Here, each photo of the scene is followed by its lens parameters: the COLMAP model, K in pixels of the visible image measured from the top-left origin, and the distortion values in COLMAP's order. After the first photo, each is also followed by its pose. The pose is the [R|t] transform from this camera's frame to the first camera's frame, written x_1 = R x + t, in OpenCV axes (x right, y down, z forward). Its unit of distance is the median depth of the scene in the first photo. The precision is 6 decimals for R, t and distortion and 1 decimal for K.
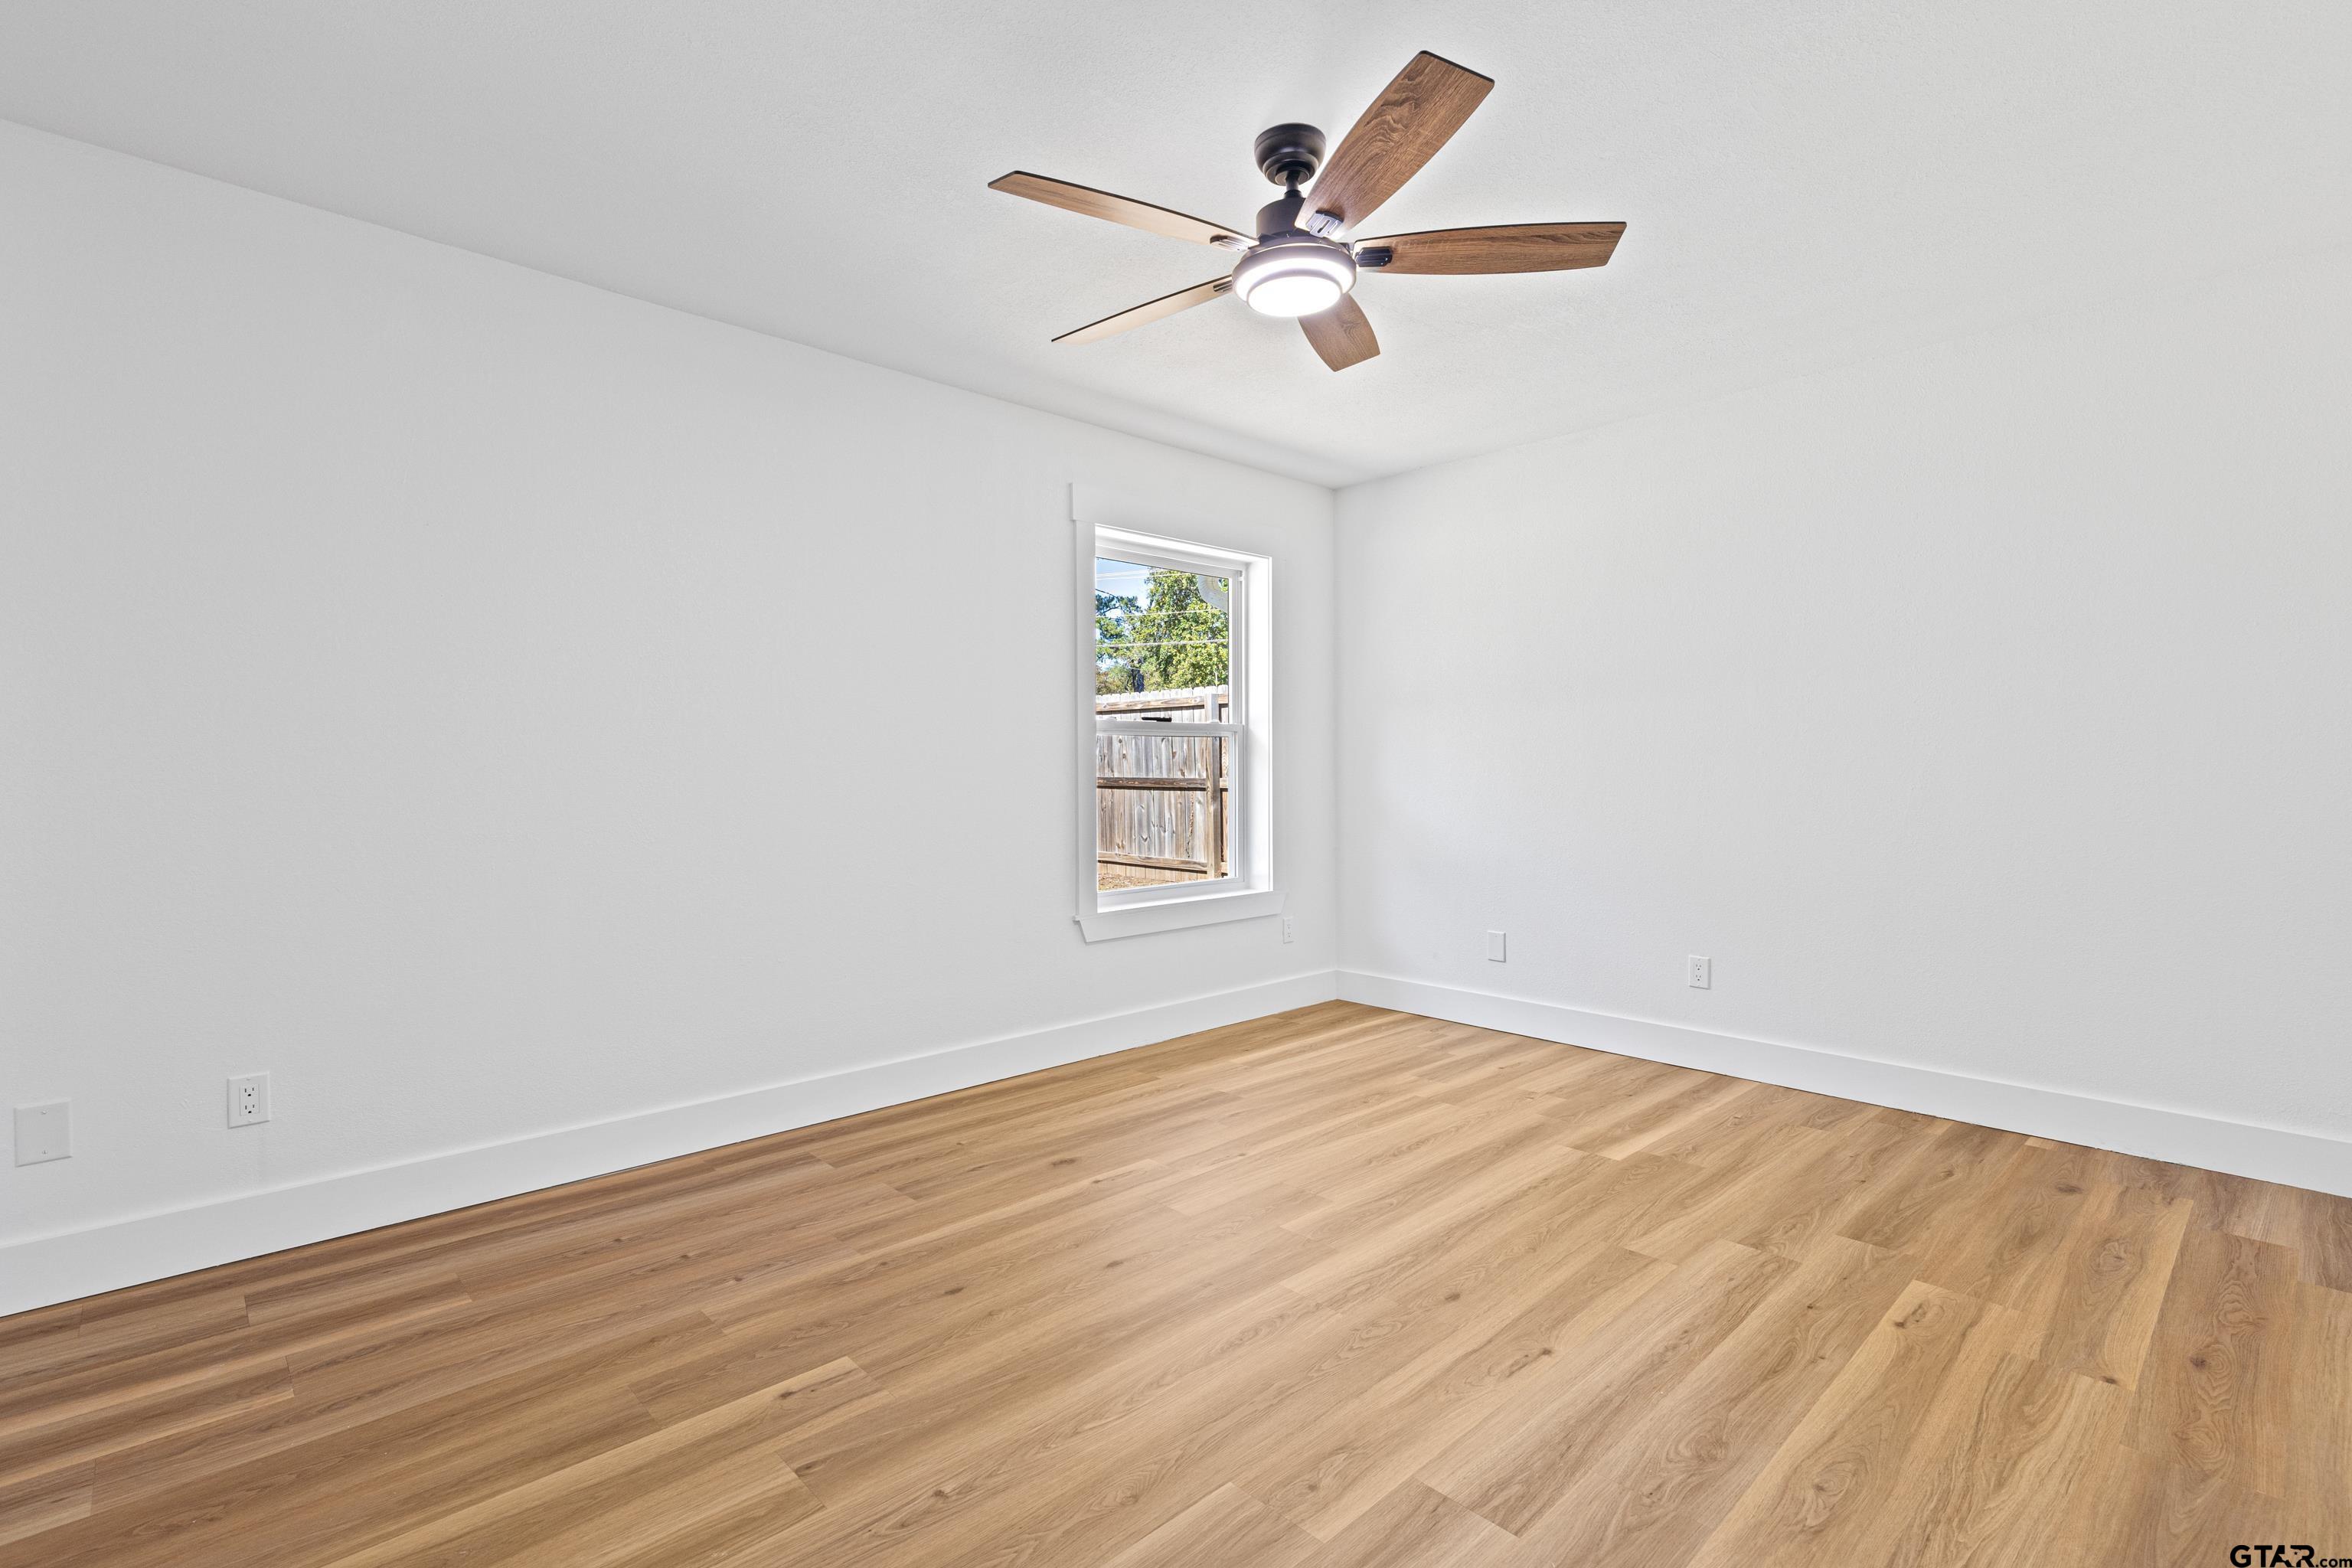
lens RADIAL K [[1054.6, 0, 1165.6], [0, 1054.6, 773.5], [0, 0, 1]] dist [0.003621, -0.000273]
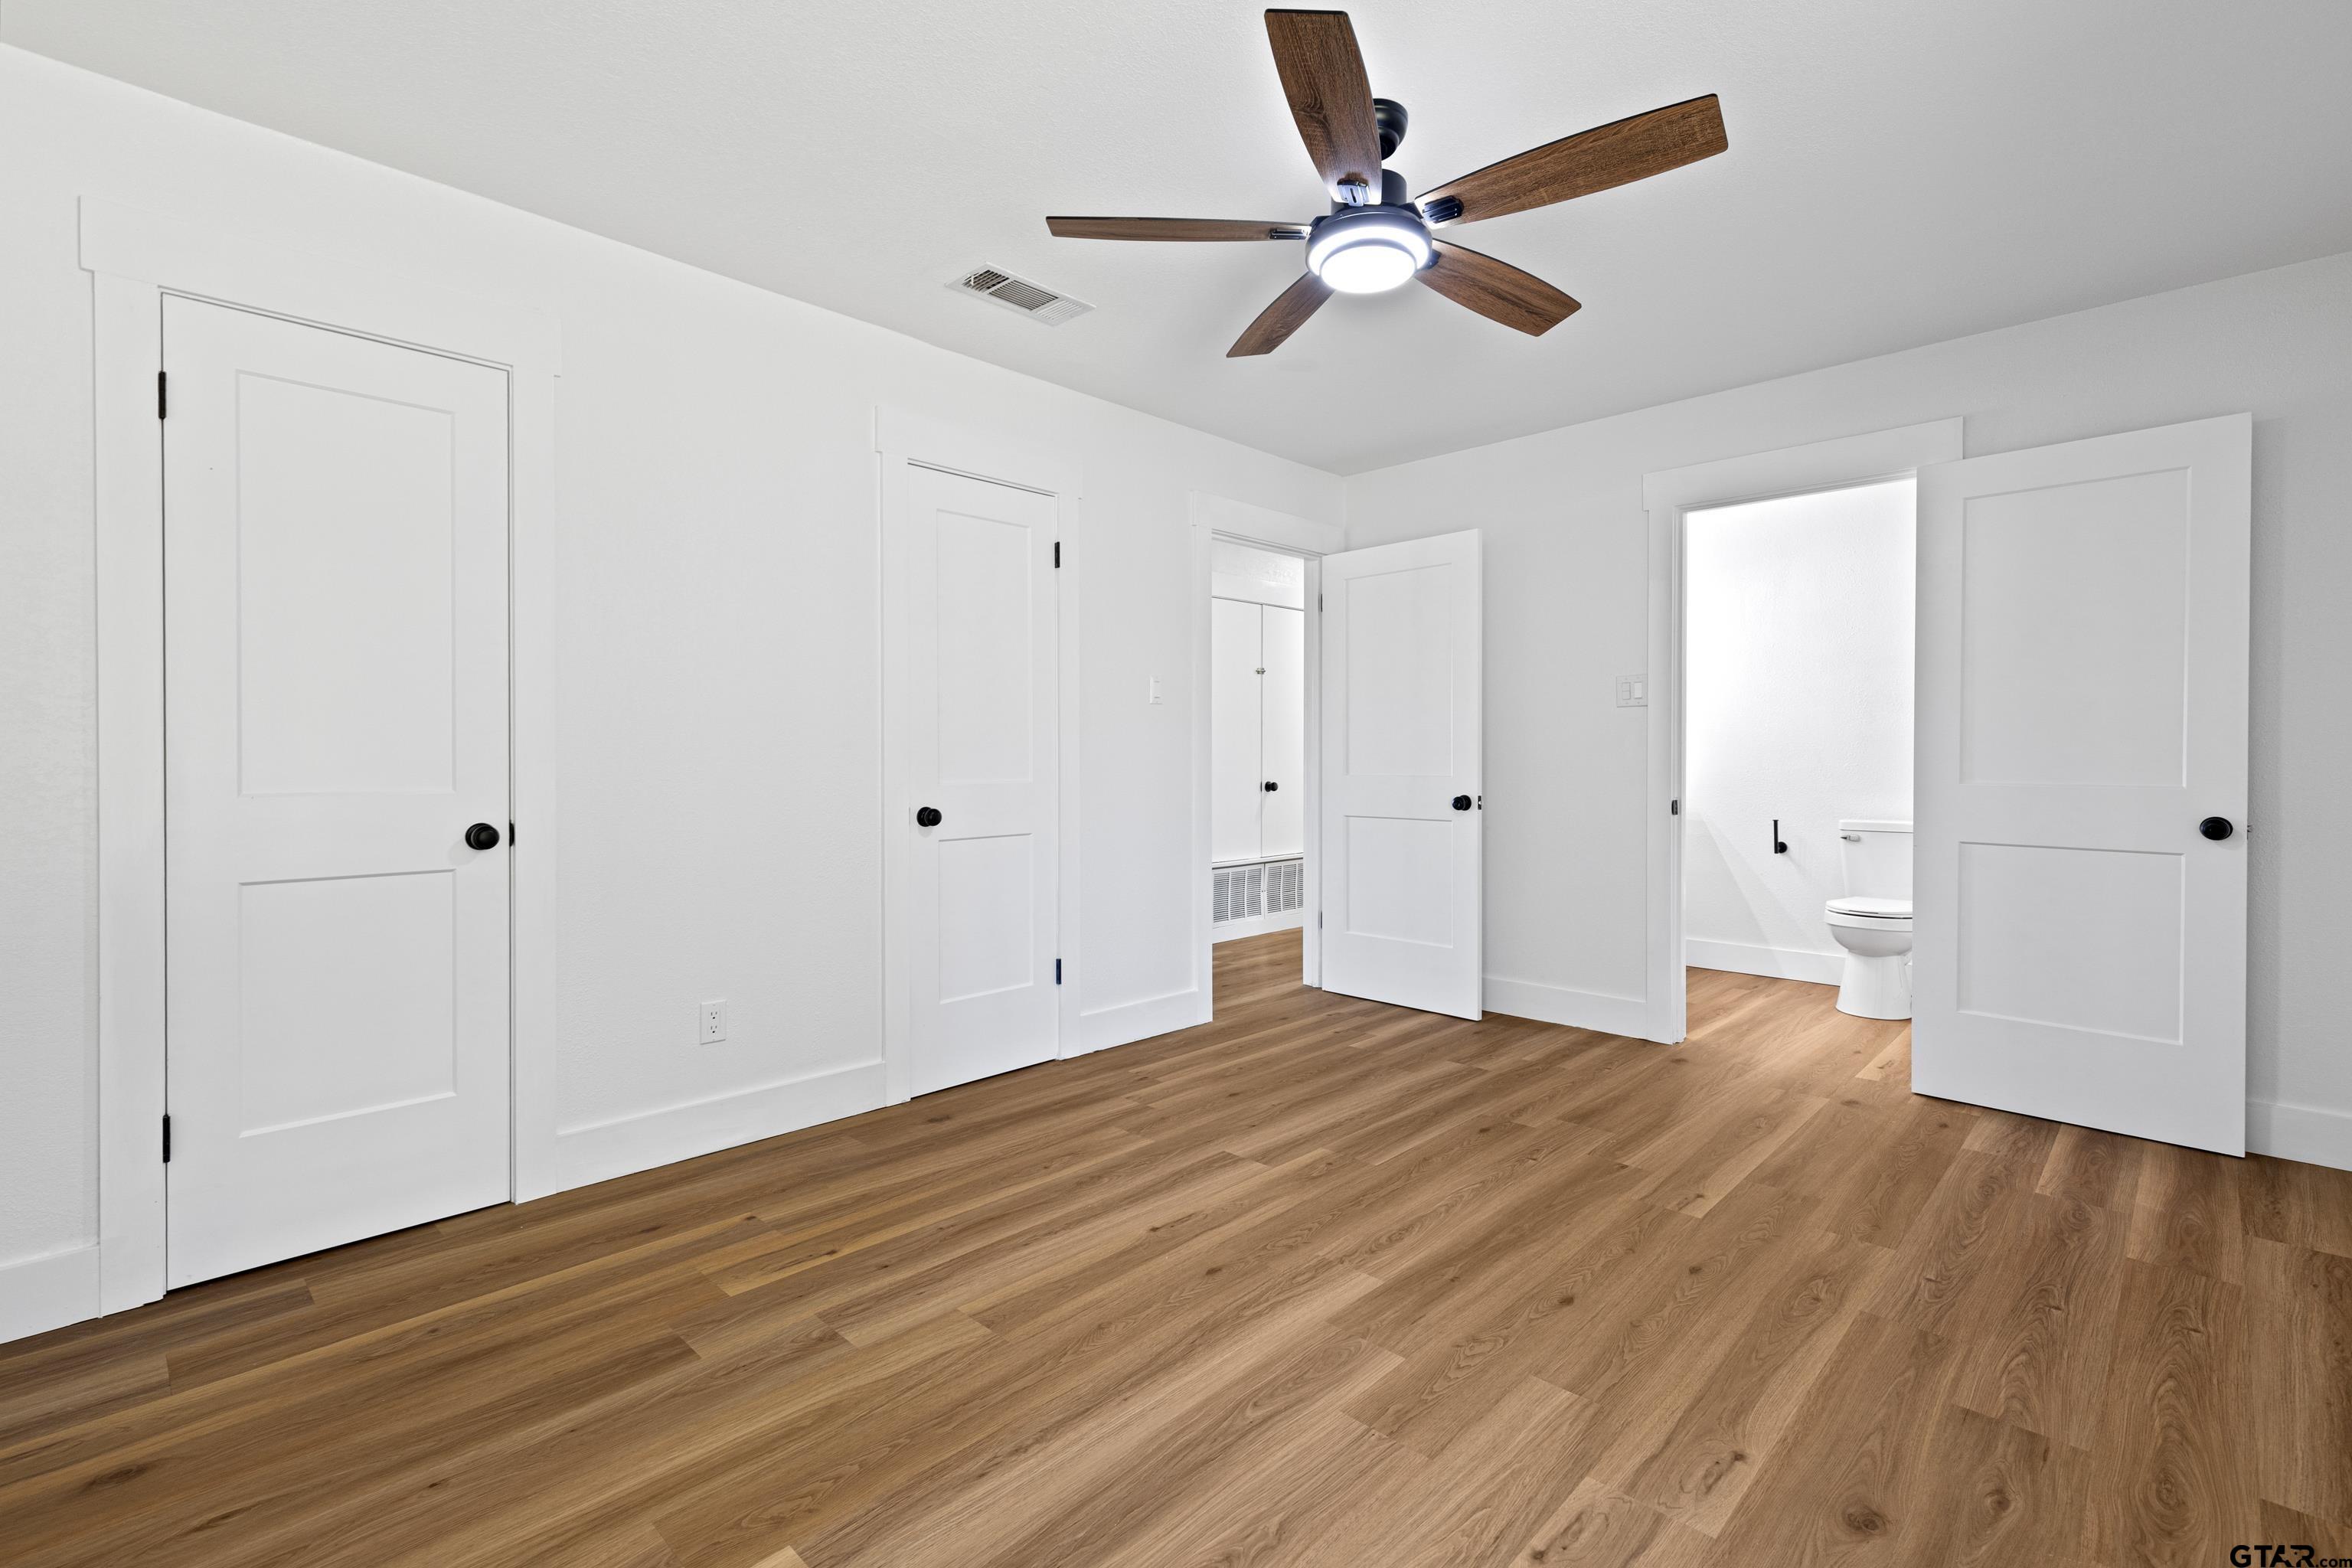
lens RADIAL K [[1054.6, 0, 1165.6], [0, 1054.6, 773.5], [0, 0, 1]] dist [0.003621, -0.000273]
pose [[-0.998807, 0.004550, -0.048615, 0.355823], [0.003474, 0.999747, 0.022201, -0.016404], [0.048704, 0.022006, -0.998571, 1.958878]]
